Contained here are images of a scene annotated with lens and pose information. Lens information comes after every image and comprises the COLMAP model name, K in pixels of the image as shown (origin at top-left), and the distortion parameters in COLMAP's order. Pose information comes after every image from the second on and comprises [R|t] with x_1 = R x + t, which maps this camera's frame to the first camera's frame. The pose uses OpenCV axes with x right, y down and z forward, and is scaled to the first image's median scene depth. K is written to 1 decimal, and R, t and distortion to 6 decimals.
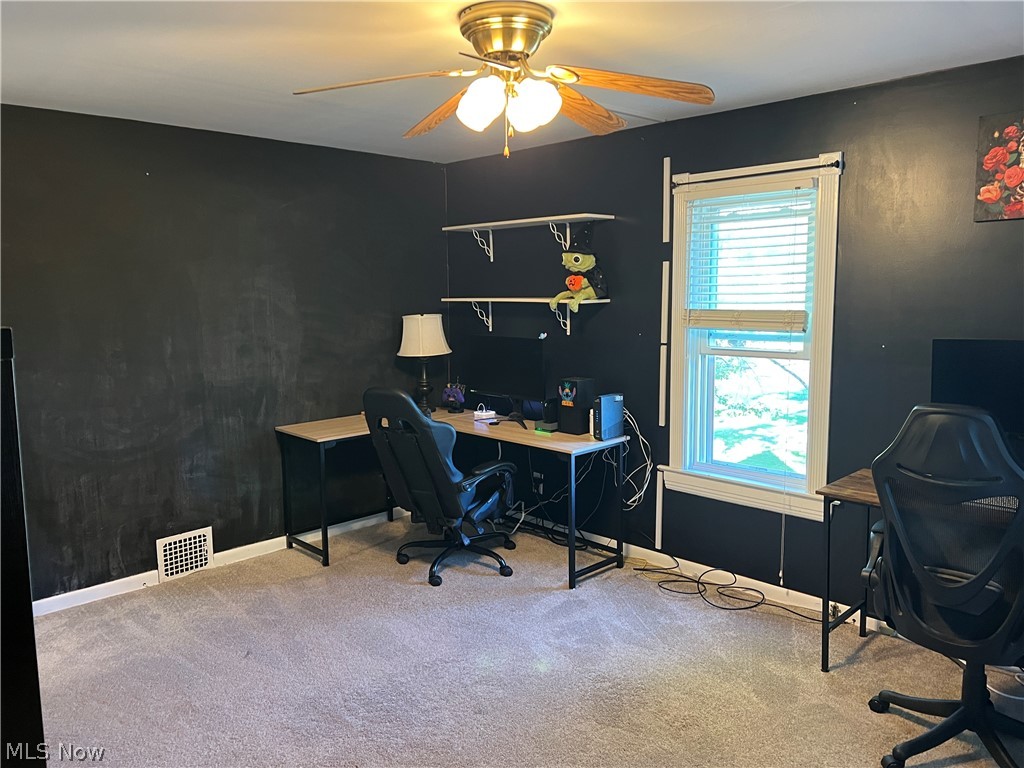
lens RADIAL K [[778.5, 0, 507.1], [0, 778.5, 384.2], [0, 0, 1]] dist [0.026849, -0.011759]
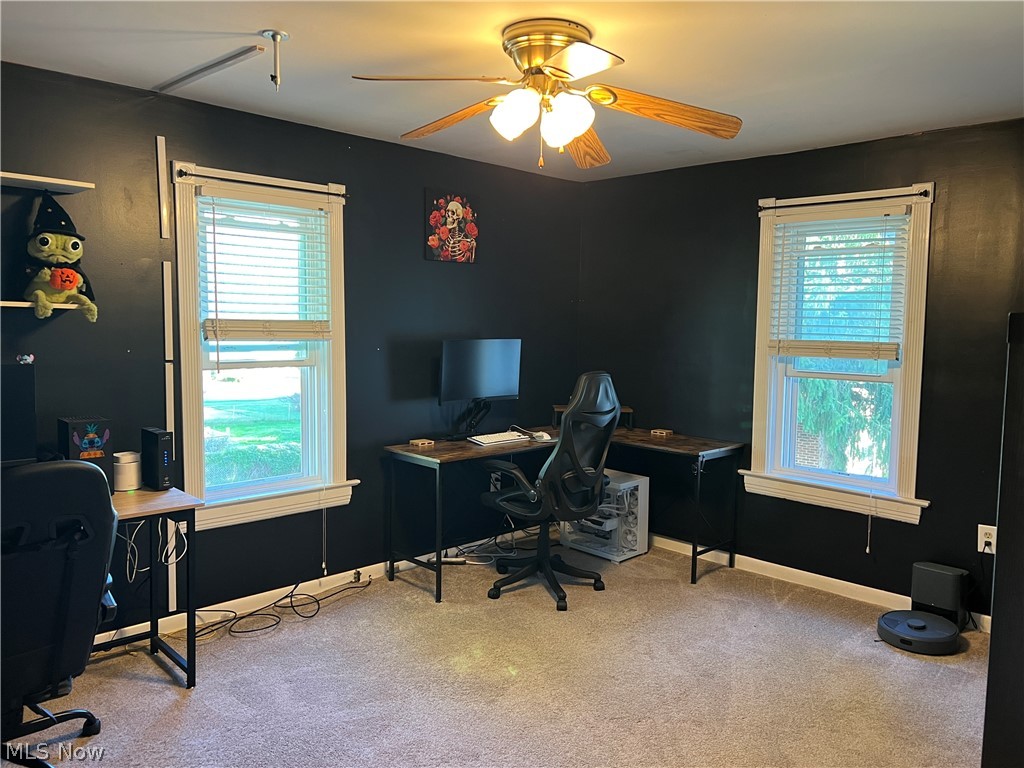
lens RADIAL K [[778.5, 0, 508.8], [0, 778.5, 385.8], [0, 0, 1]] dist [0.026849, -0.011759]
pose [[-0.002146, -0.080854, 0.996724, -0.699163], [0.097590, 0.991951, 0.080677, -0.063984], [-0.995224, 0.097443, 0.005762, 0.712905]]
